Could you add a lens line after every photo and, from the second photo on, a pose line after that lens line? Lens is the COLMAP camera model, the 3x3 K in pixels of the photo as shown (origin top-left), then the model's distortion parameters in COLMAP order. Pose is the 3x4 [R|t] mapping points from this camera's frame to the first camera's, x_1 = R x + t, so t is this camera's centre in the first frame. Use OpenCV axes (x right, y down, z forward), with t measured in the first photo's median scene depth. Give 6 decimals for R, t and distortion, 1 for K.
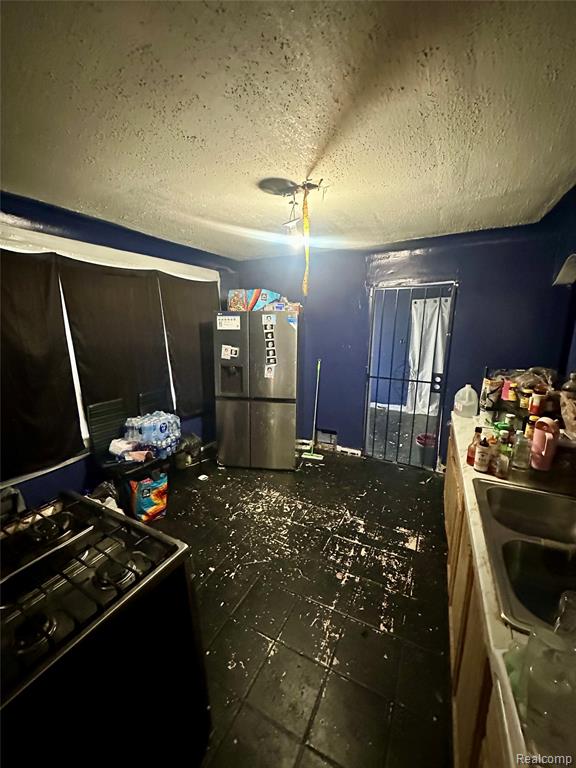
lens RADIAL K [[310.7, 0, 284.0], [0, 310.7, 384.8], [0, 0, 1]] dist [-0.015243, 0.001542]
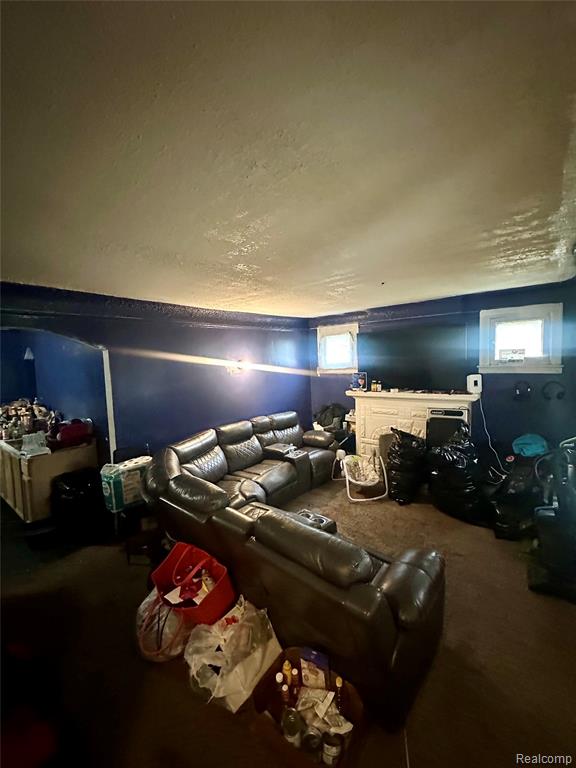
lens RADIAL K [[310.7, 0, 287.6], [0, 310.7, 384.2], [0, 0, 1]] dist [-0.015243, 0.001542]
pose [[0.198866, -0.071036, 0.977449, -0.667707], [0.224799, 0.974083, 0.025055, 0.149329], [-0.953896, 0.214747, 0.209681, -0.911361]]
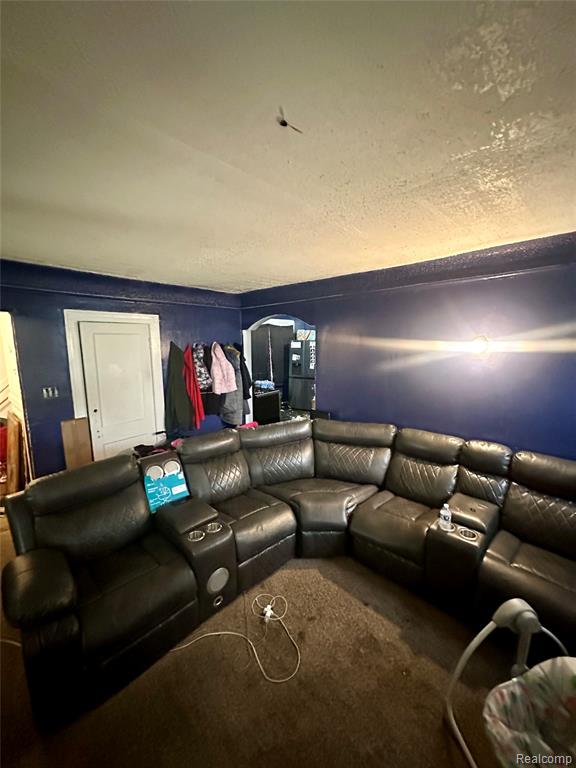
lens RADIAL K [[310.7, 0, 289.1], [0, 310.7, 386.0], [0, 0, 1]] dist [-0.015243, 0.001542]
pose [[0.971583, 0.037930, -0.233641, 0.337316], [-0.049628, 0.997781, -0.044395, 0.220476], [0.231438, 0.054729, 0.971309, -1.301746]]
